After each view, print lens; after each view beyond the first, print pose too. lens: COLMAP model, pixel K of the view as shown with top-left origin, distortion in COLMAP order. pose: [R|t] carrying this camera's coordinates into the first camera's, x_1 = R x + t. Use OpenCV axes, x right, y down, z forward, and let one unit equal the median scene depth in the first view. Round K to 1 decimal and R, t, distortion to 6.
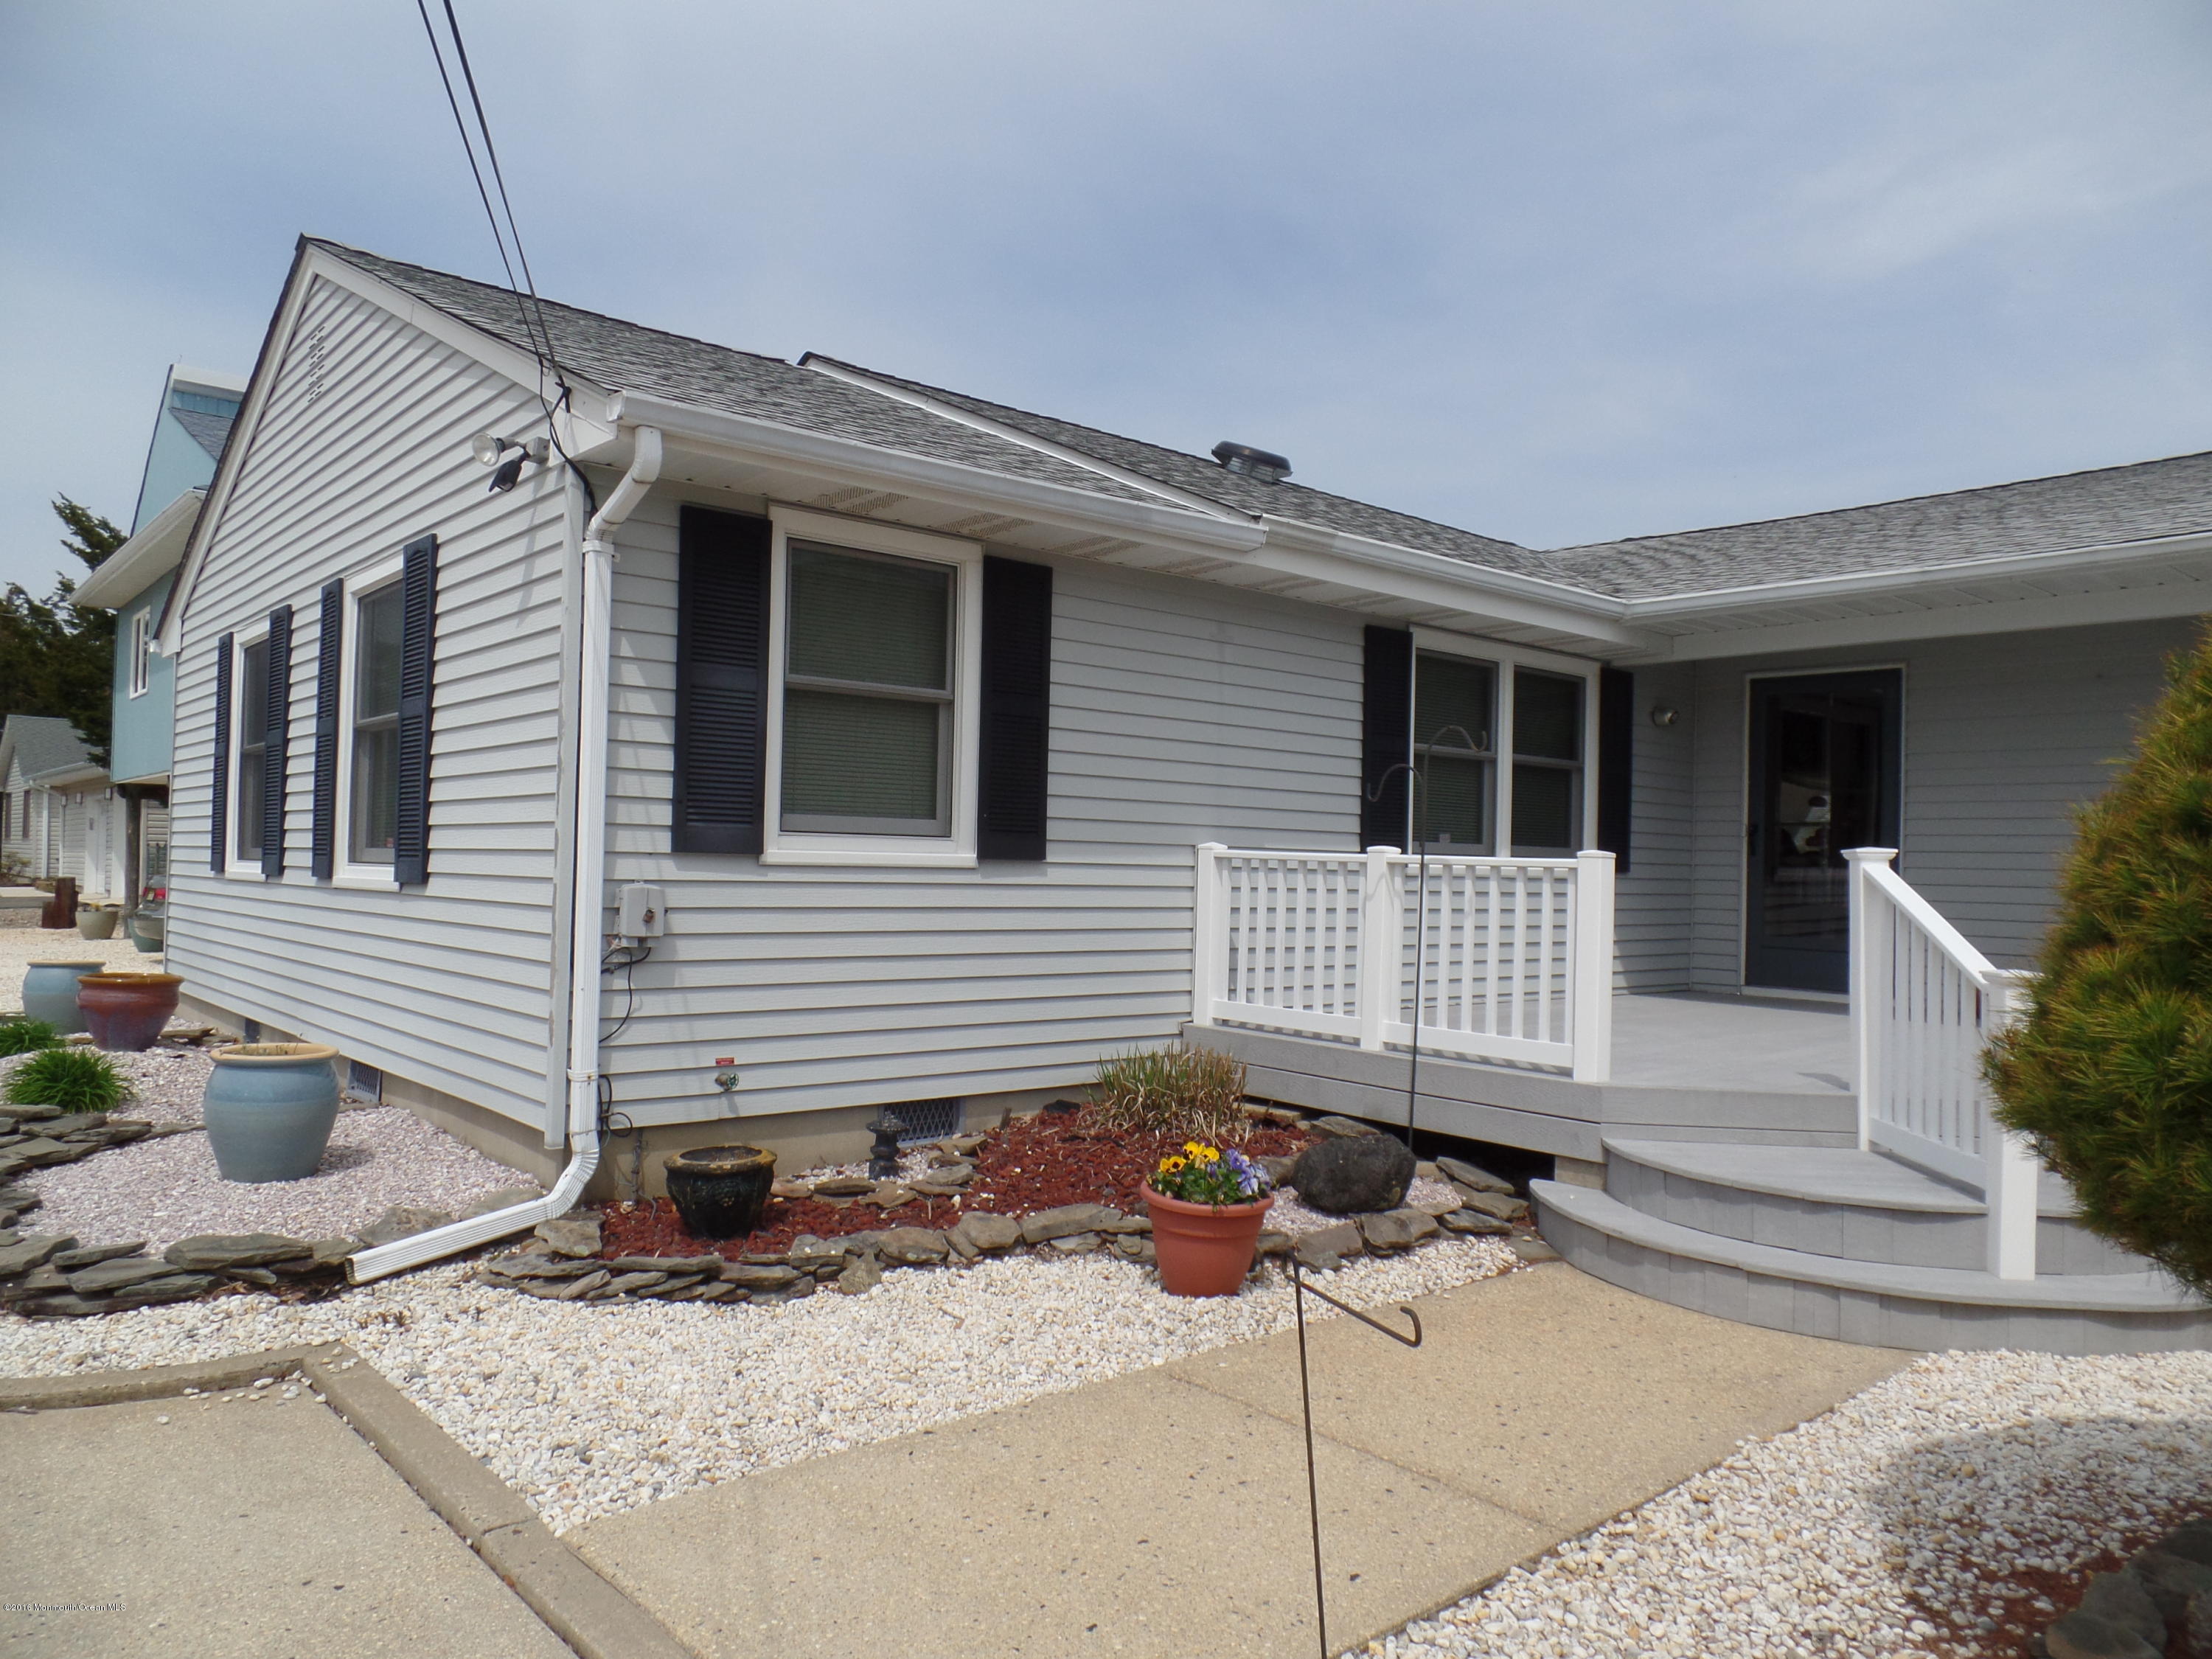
lens RADIAL K [[1532.7, 0, 1110.5], [0, 1532.7, 827.2], [0, 0, 1]] dist [0.009372, -0.002033]
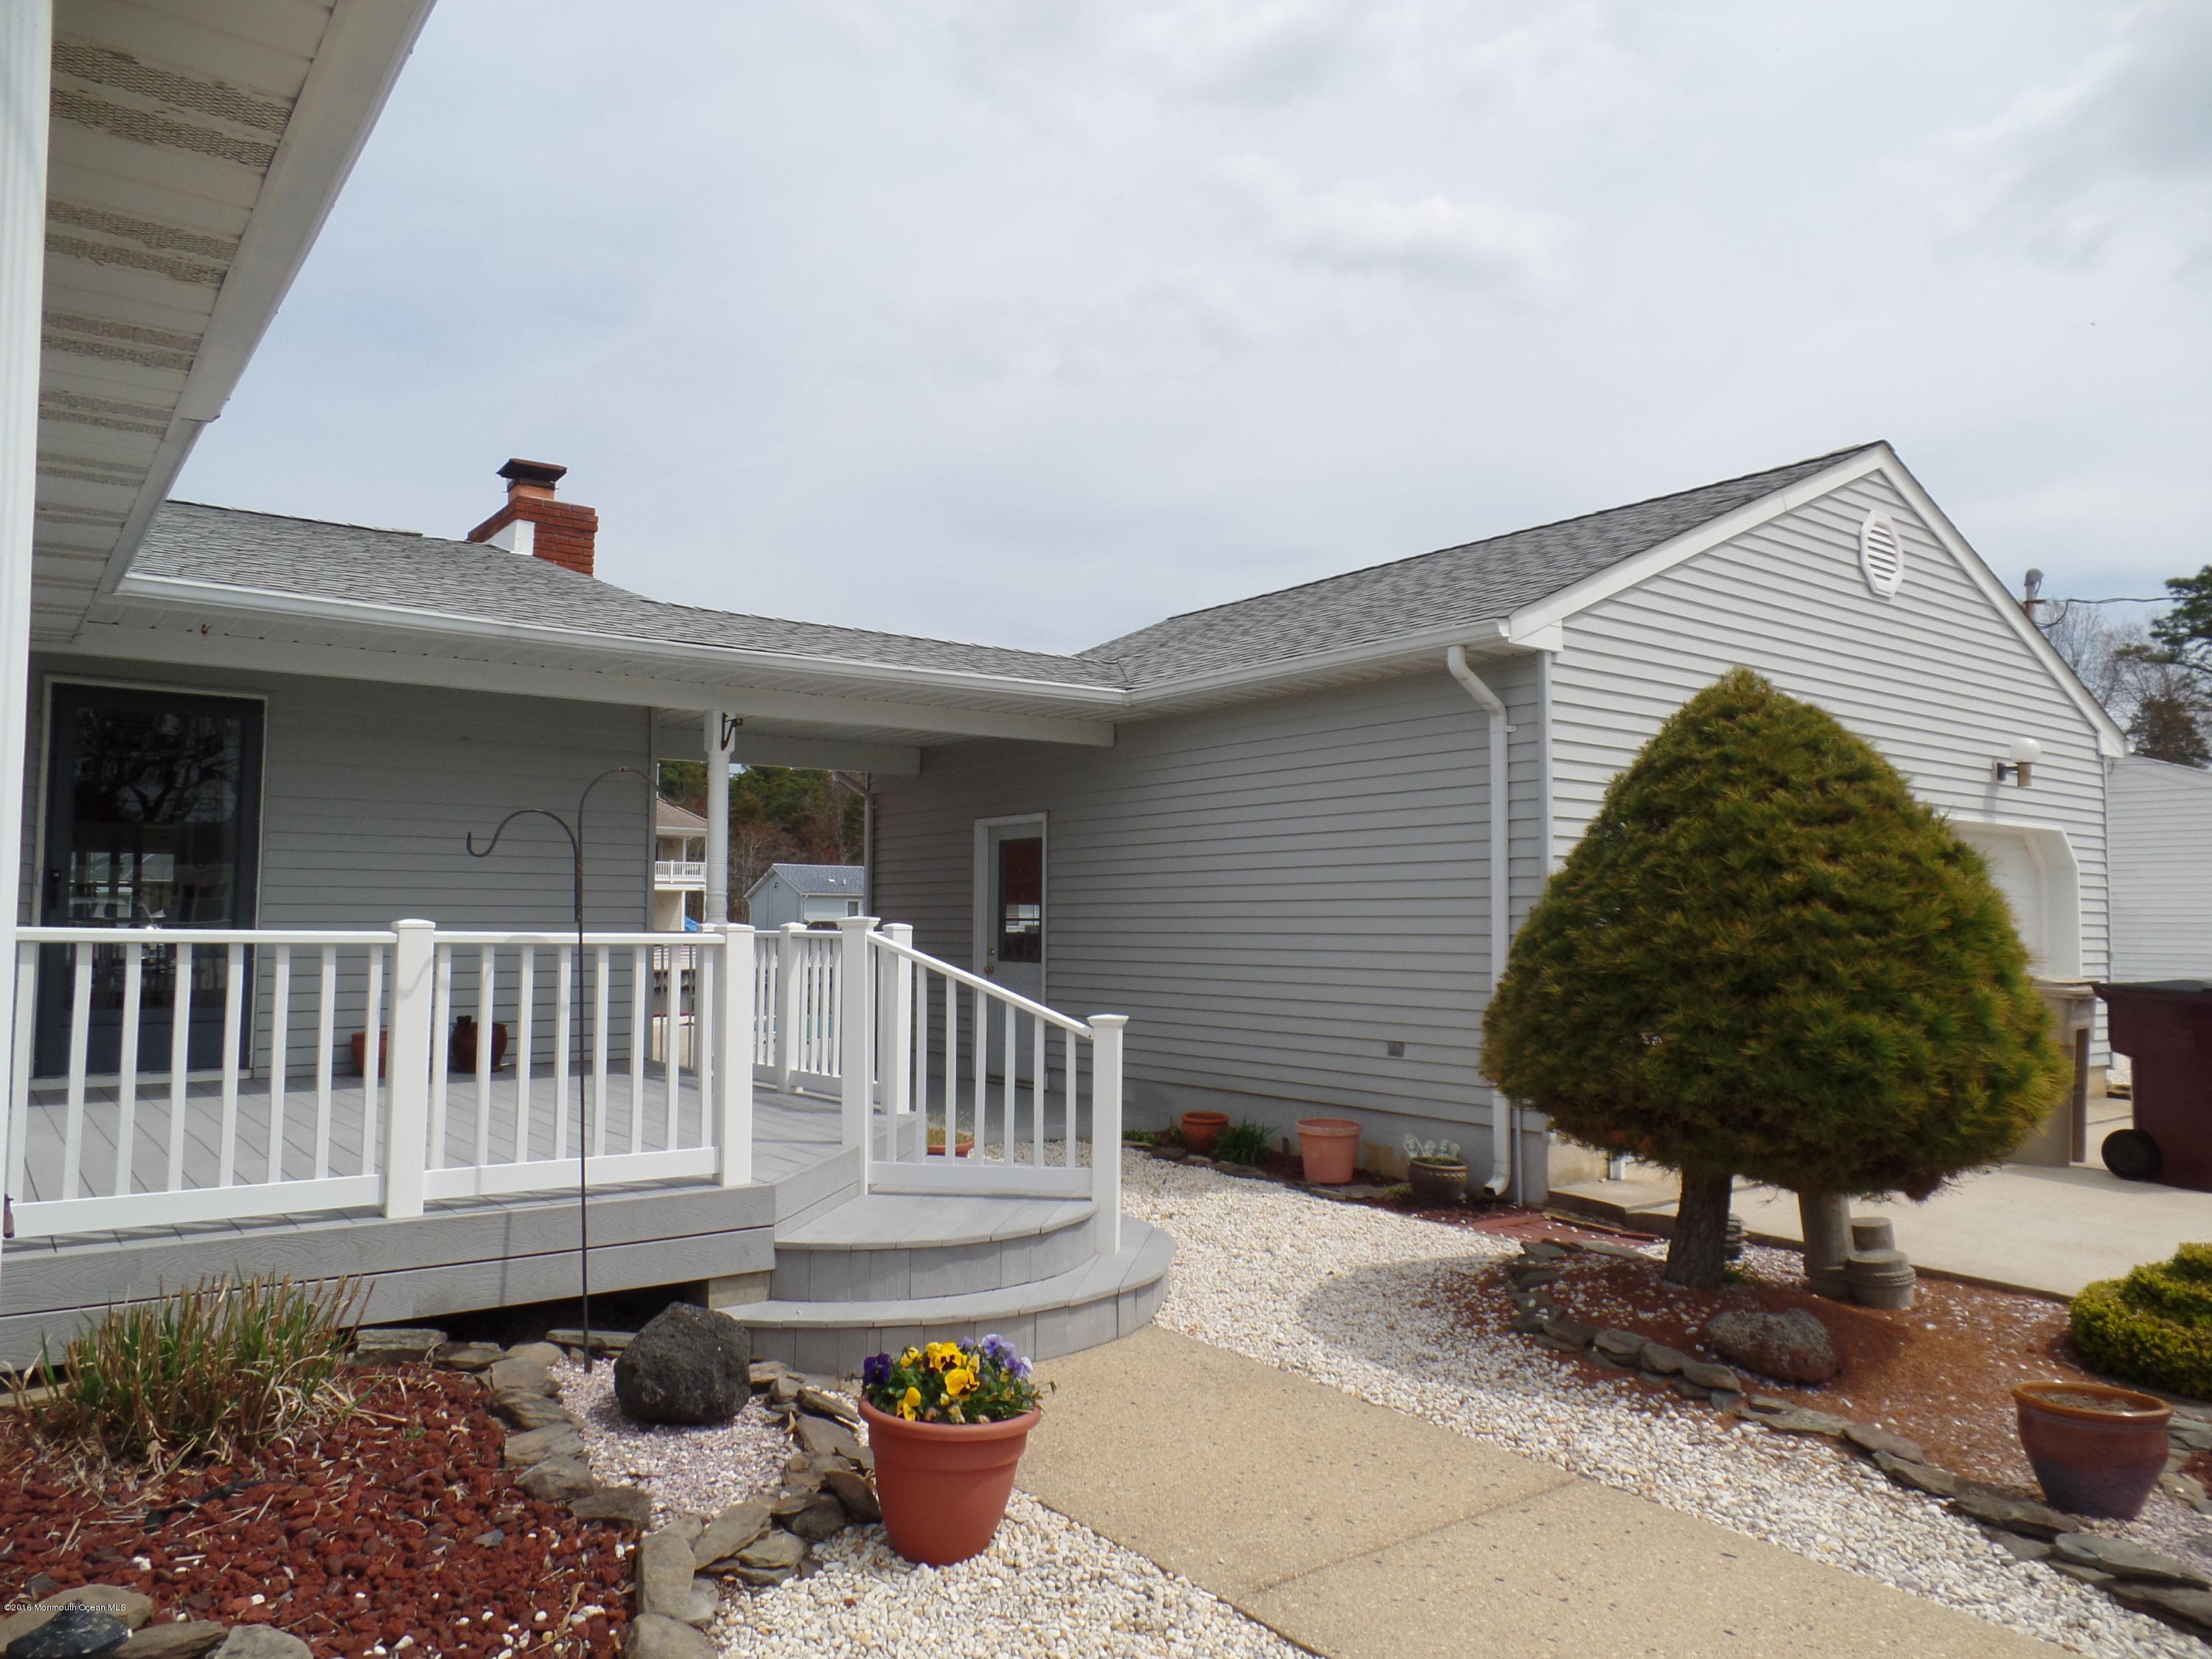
lens RADIAL K [[1532.7, 0, 1110.5], [0, 1532.7, 827.2], [0, 0, 1]] dist [0.009372, -0.002033]
pose [[0.075462, 0.040211, 0.996338, -0.558012], [-0.023799, 0.998975, -0.038514, -0.010696], [-0.996865, -0.020806, 0.076341, 0.714256]]
